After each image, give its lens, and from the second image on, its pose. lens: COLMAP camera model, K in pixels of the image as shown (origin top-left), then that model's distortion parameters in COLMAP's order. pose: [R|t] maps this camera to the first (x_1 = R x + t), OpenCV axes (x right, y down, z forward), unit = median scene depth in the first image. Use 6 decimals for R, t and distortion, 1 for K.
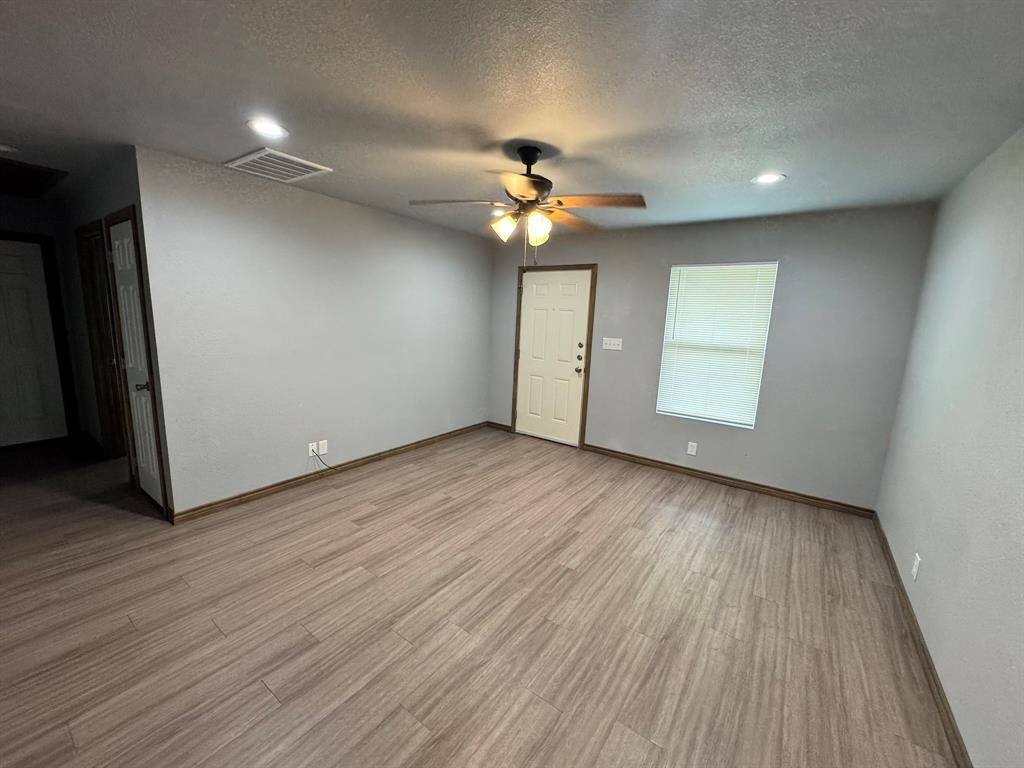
lens RADIAL K [[409.2, 0, 509.2], [0, 409.2, 383.5], [0, 0, 1]] dist [-0.000869, 0.000724]
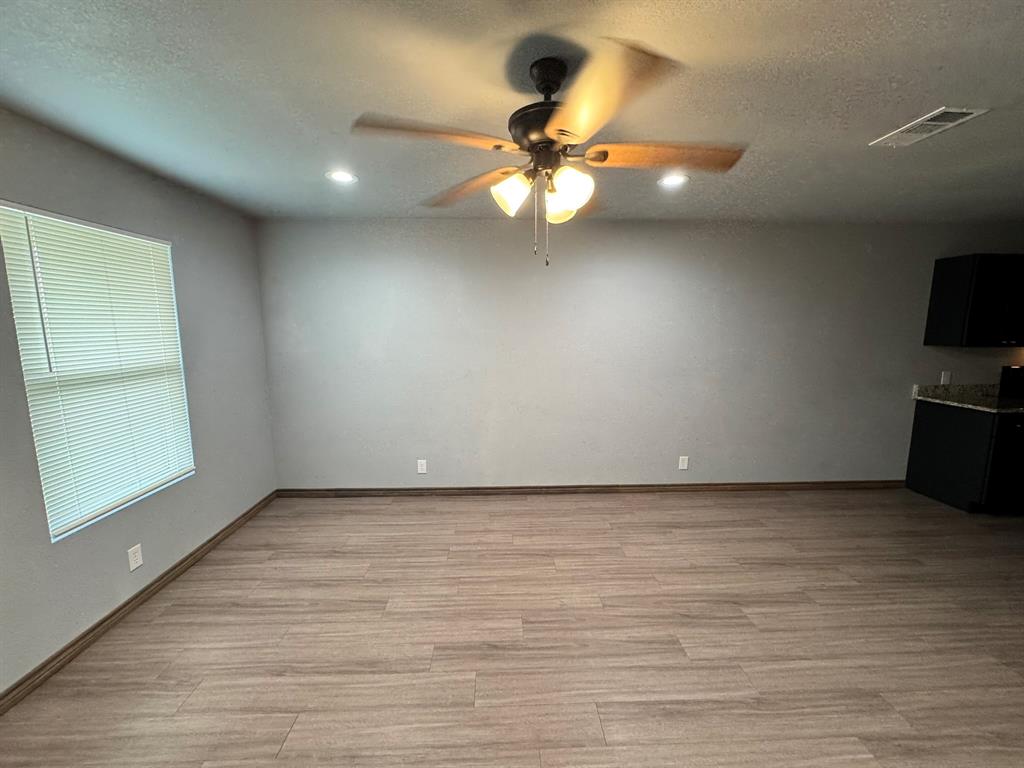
lens RADIAL K [[409.2, 0, 508.9], [0, 409.2, 386.4], [0, 0, 1]] dist [-0.000869, 0.000724]
pose [[-0.613229, -0.155736, 0.774401, -0.335770], [0.109631, 0.954103, 0.278689, -0.209321], [-0.782260, 0.255799, -0.568011, 1.099763]]
